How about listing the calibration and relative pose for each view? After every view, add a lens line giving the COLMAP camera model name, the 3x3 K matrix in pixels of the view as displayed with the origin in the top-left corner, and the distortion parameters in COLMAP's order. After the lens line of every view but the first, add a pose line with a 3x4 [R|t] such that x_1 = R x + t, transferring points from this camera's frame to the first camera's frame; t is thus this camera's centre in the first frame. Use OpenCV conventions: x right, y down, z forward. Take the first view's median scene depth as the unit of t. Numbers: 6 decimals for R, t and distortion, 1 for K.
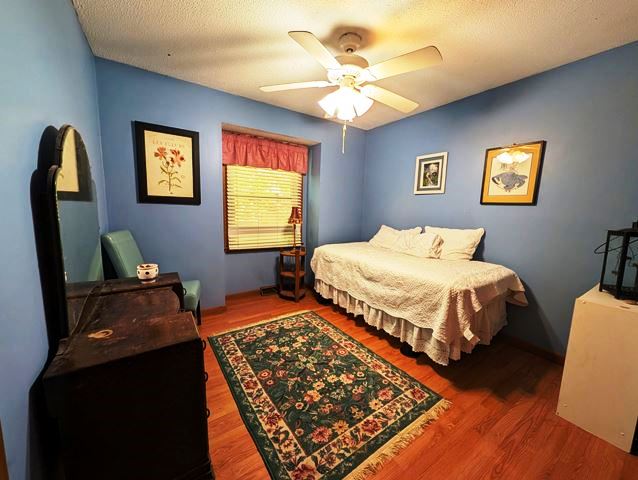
lens RADIAL K [[246.7, 0, 318.5], [0, 246.7, 238.0], [0, 0, 1]] dist [0.001621, -0.000649]
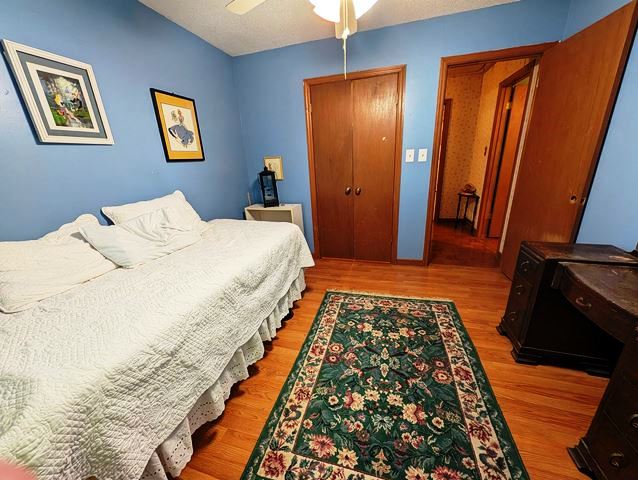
lens RADIAL K [[246.7, 0, 318.4], [0, 246.7, 241.1], [0, 0, 1]] dist [0.001621, -0.000649]
pose [[-0.642644, -0.241890, 0.726979, -0.398472], [0.132587, 0.899427, 0.416475, -0.216017], [-0.754606, 0.364033, -0.545940, 1.445350]]
